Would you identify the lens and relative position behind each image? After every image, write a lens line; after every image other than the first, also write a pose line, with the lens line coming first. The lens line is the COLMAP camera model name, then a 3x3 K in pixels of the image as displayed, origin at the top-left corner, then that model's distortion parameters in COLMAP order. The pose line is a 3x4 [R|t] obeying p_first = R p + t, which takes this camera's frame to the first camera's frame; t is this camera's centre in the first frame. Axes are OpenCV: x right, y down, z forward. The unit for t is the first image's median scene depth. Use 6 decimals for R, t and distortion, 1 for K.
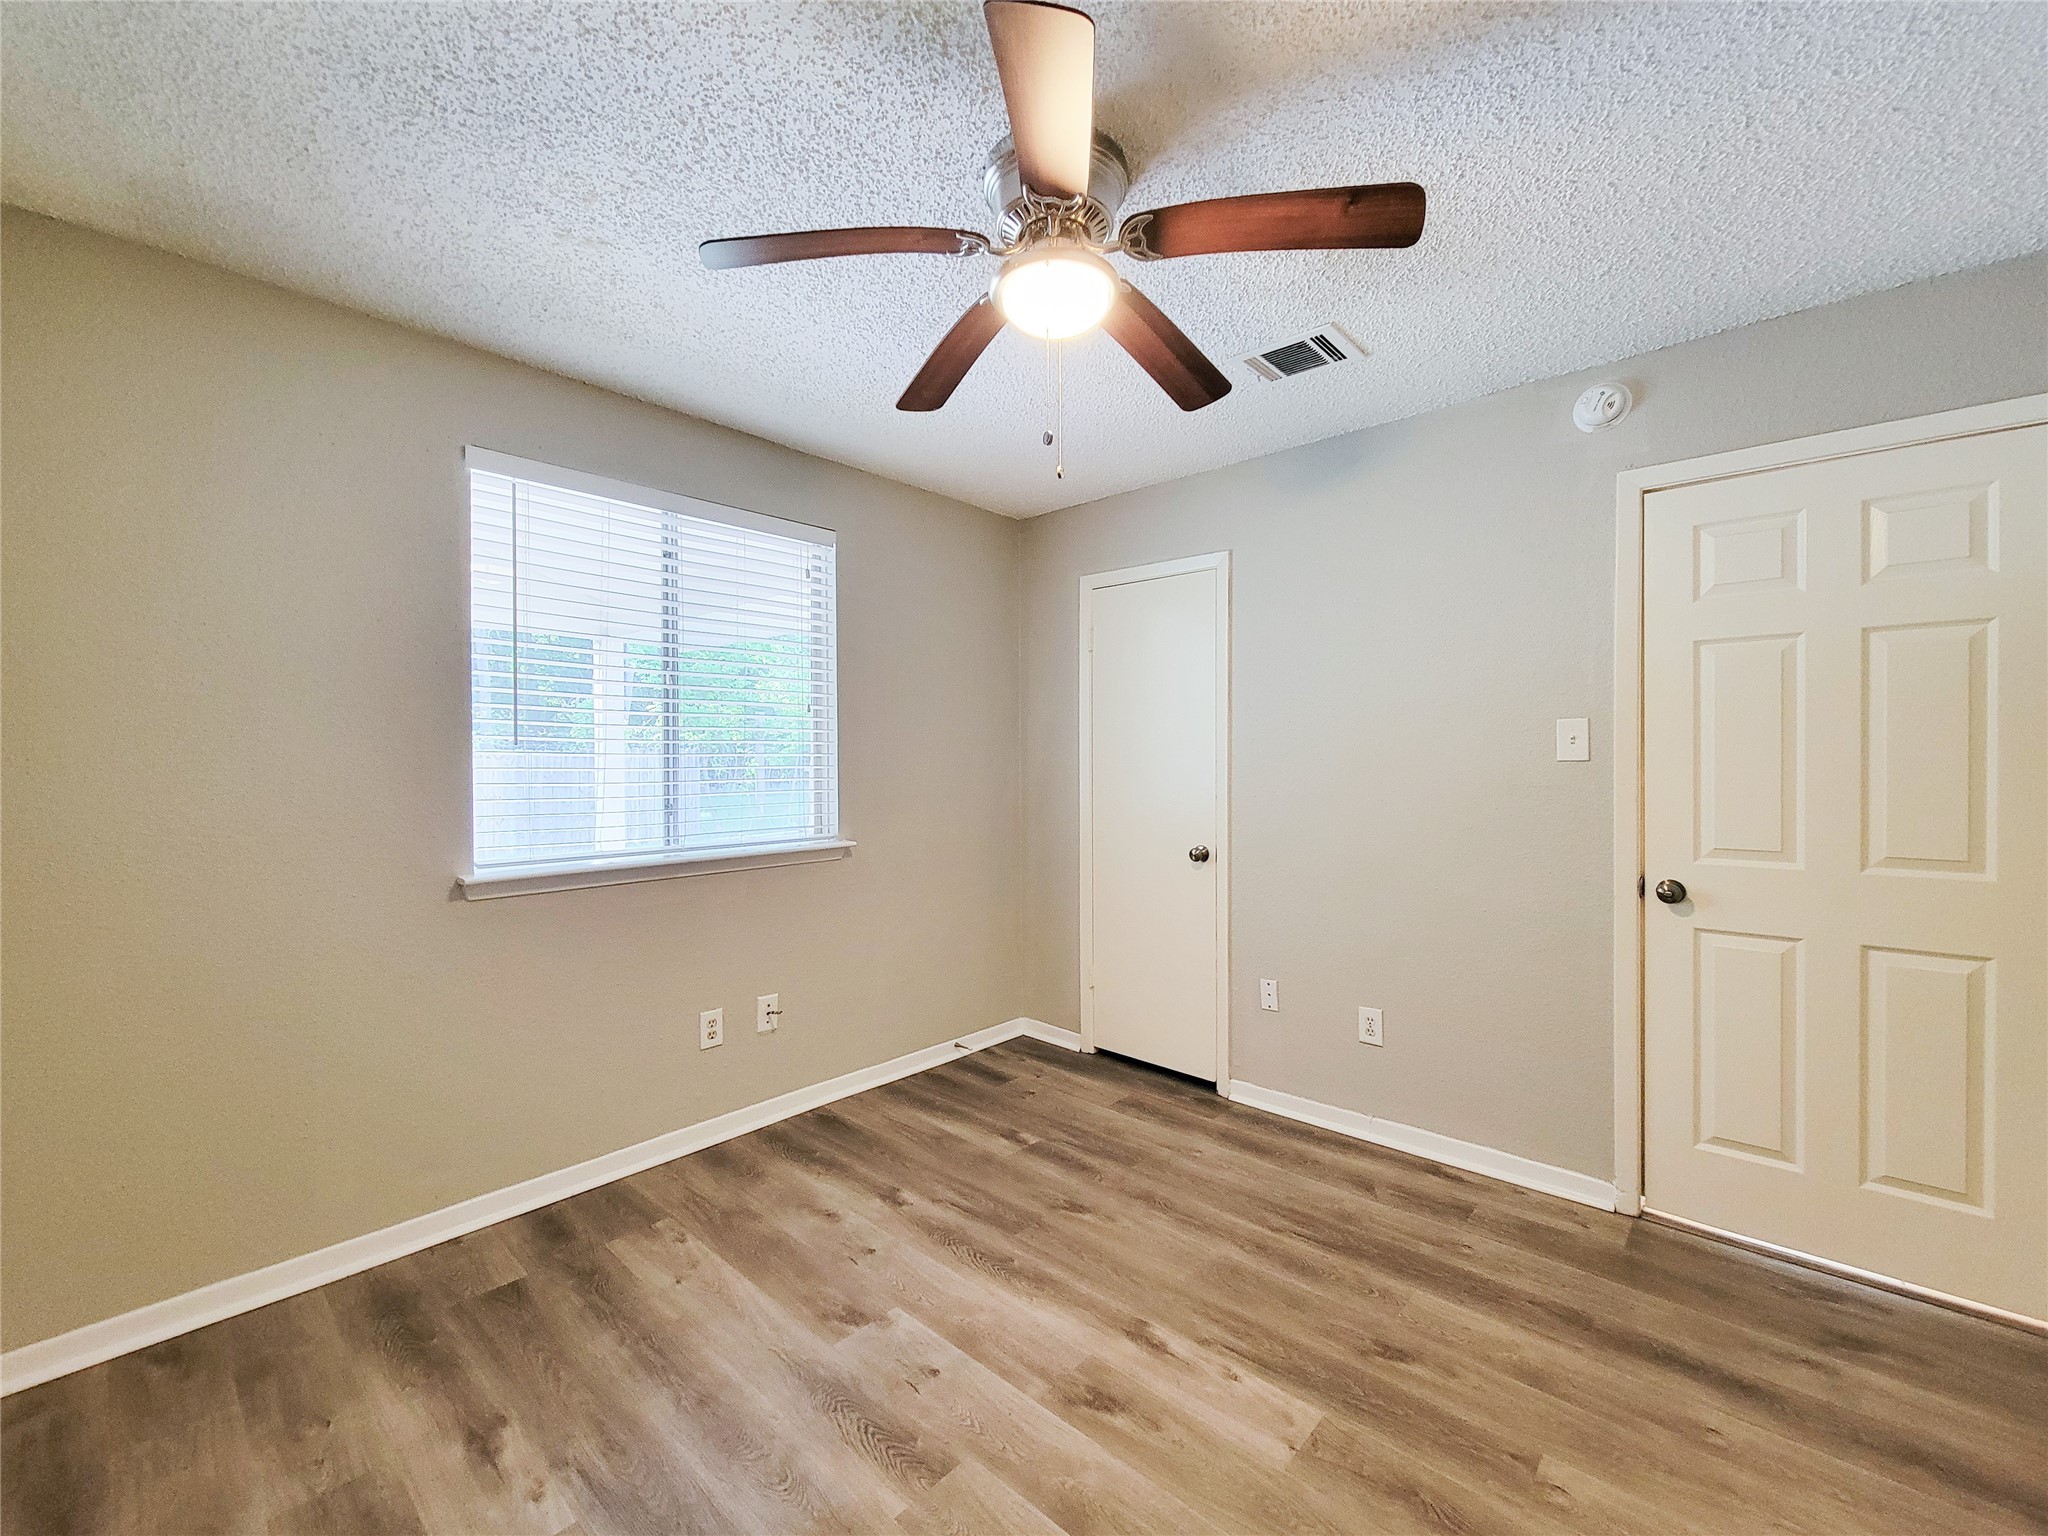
lens RADIAL K [[831.0, 0, 1024.2], [0, 831.0, 772.6], [0, 0, 1]] dist [0.005672, -0.004545]
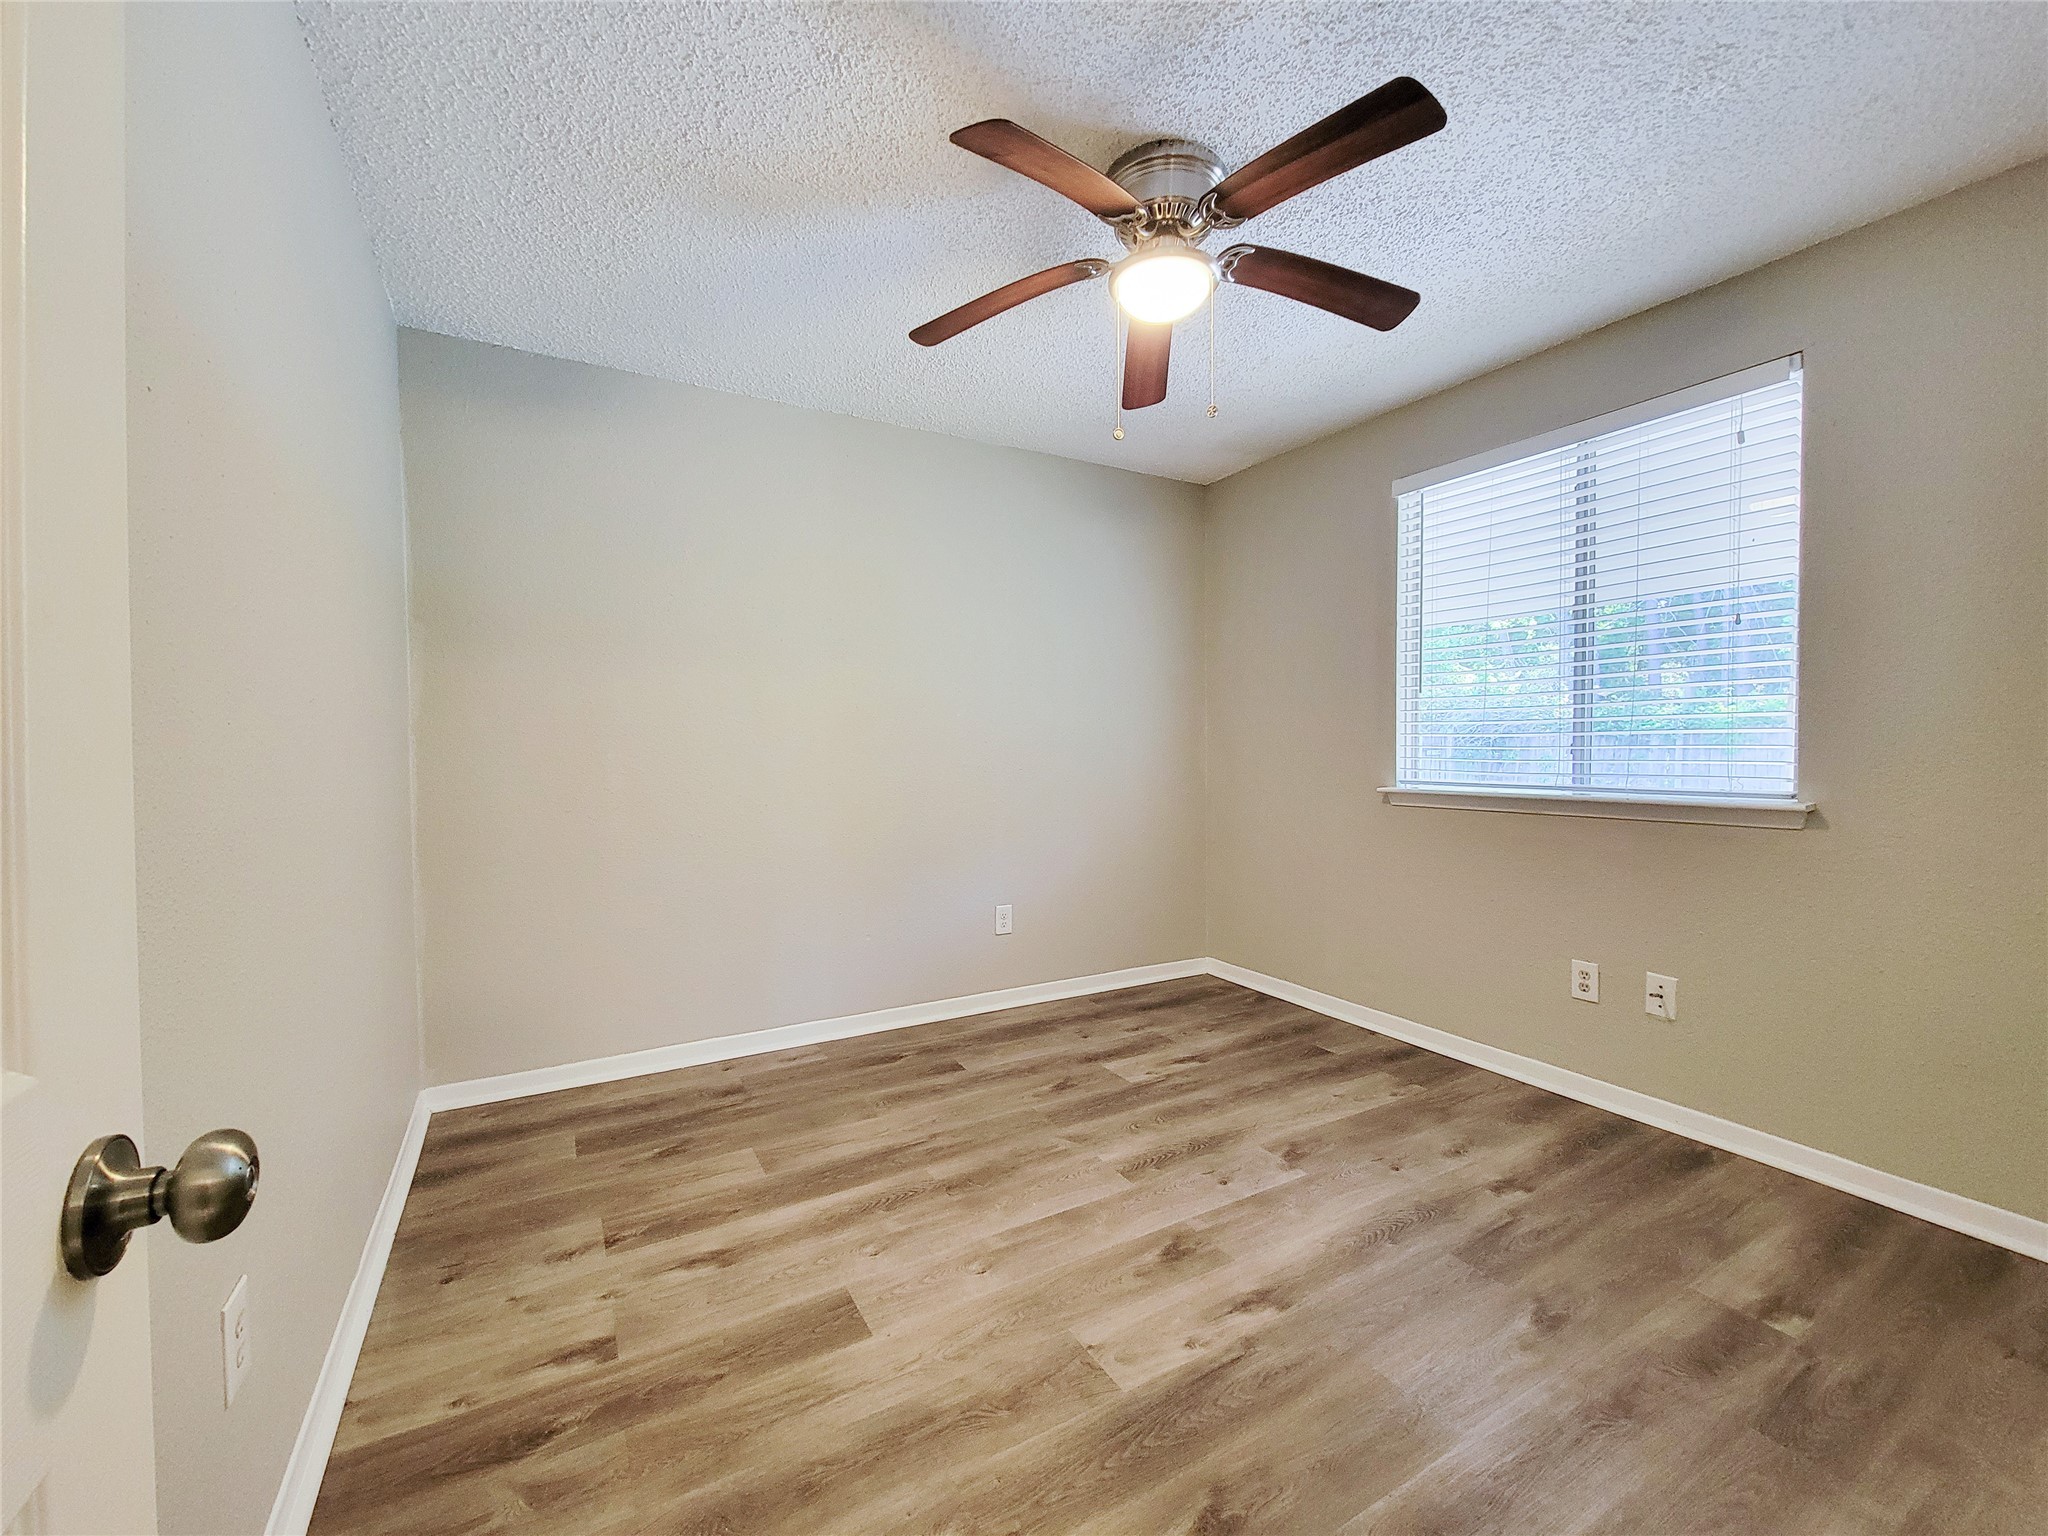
lens RADIAL K [[831.0, 0, 1024.2], [0, 831.0, 772.6], [0, 0, 1]] dist [0.005672, -0.004545]
pose [[-0.297704, 0.033720, -0.954063, 0.976602], [-0.011144, 0.999185, 0.038792, 0.056647], [0.954593, 0.022181, -0.297085, 0.916171]]
